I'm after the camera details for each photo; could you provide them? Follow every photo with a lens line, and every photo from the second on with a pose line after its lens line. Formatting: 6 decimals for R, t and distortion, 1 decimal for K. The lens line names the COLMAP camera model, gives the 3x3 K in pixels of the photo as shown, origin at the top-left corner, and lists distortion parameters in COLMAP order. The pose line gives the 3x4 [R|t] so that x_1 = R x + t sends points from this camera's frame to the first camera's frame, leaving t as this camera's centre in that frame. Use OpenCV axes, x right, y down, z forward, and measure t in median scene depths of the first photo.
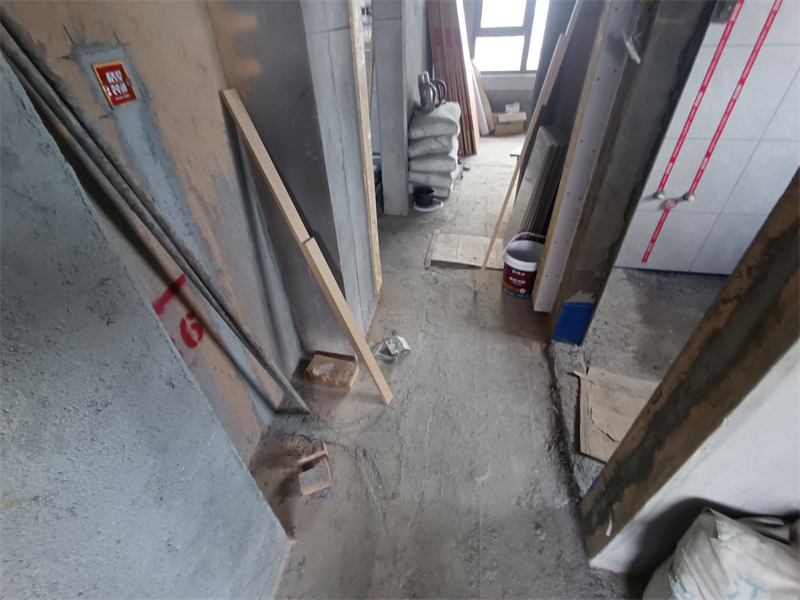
lens RADIAL K [[367.0, 0, 396.5], [0, 367.0, 303.0], [0, 0, 1]] dist [-0.004711, 0.000531]
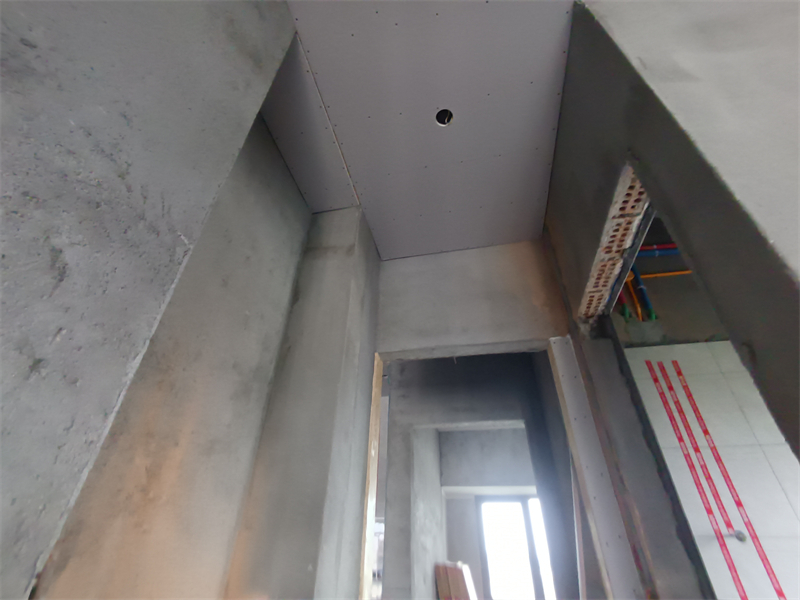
lens RADIAL K [[367.0, 0, 396.5], [0, 367.0, 303.0], [0, 0, 1]] dist [-0.004711, 0.000531]
pose [[0.997953, 0.035177, -0.053408, 0.000612], [-0.060937, 0.269683, -0.961019, -0.020626], [-0.019403, 0.962306, 0.271275, -0.049545]]
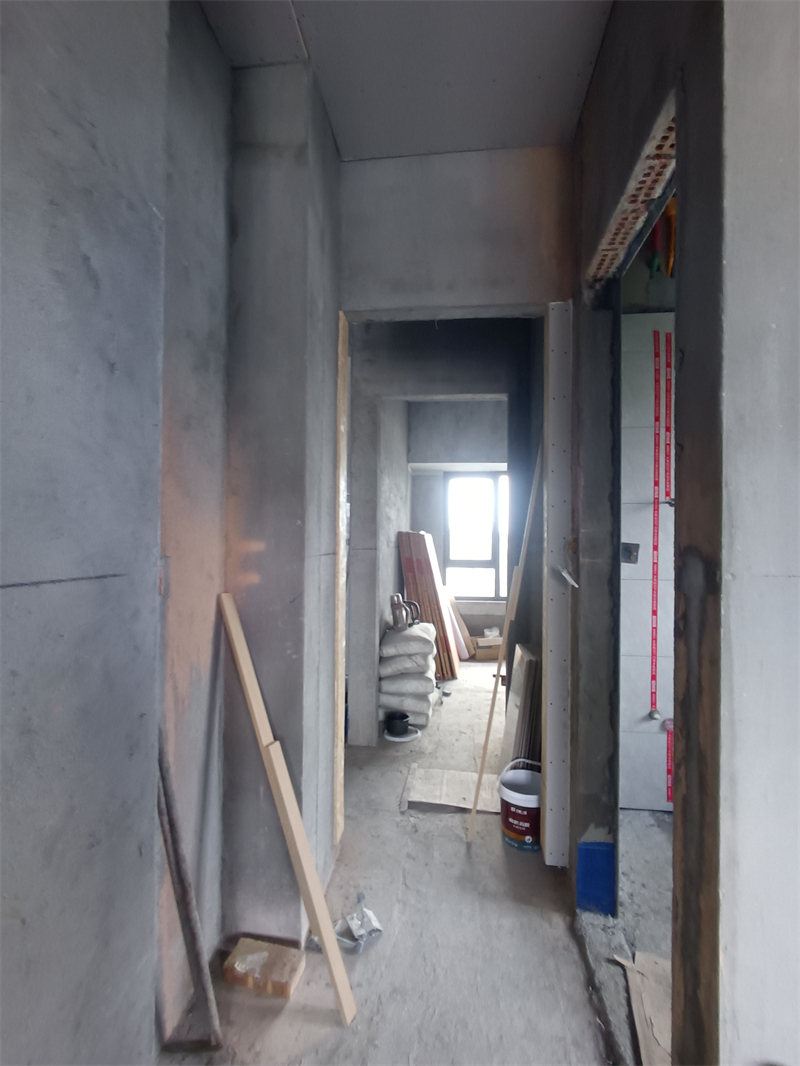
lens RADIAL K [[491.6, 0, 409.2], [0, 491.6, 539.4], [0, 0, 1]] dist [-0.003232, 0.000463]
pose [[0.994683, 0.046036, 0.092126, -0.032217], [0.022352, 0.776712, -0.629459, 0.146477], [-0.100534, 0.628171, 0.771553, -0.190530]]
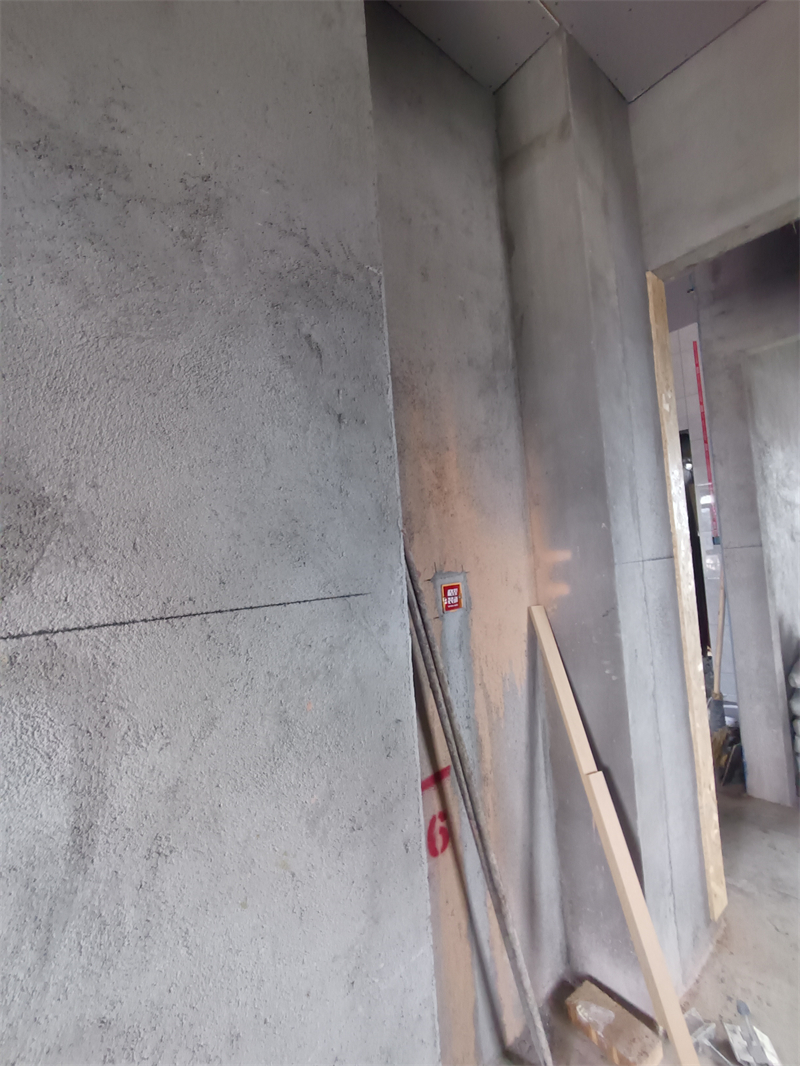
lens RADIAL K [[487.6, 0, 405.1], [0, 487.6, 537.8], [0, 0, 1]] dist [0.000821, 0.001159]
pose [[0.779756, -0.051123, -0.623993, 0.094749], [-0.357115, 0.782310, -0.510352, 0.086075], [0.514246, 0.620787, 0.591755, -0.117724]]
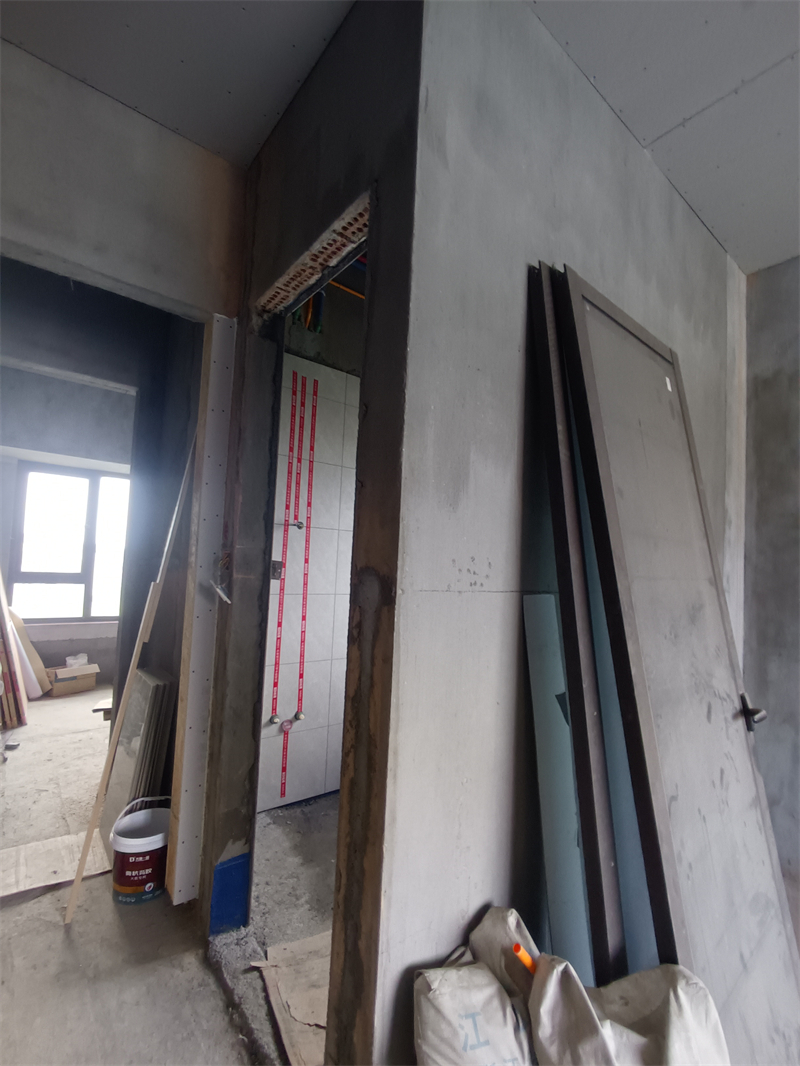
lens RADIAL K [[489.1, 0, 408.7], [0, 489.1, 539.2], [0, 0, 1]] dist [-0.004711, 0.000531]
pose [[0.632058, 0.107813, 0.767385, -0.144508], [0.431212, 0.773861, -0.463892, 0.116938], [-0.643863, 0.624112, 0.442634, -0.146624]]
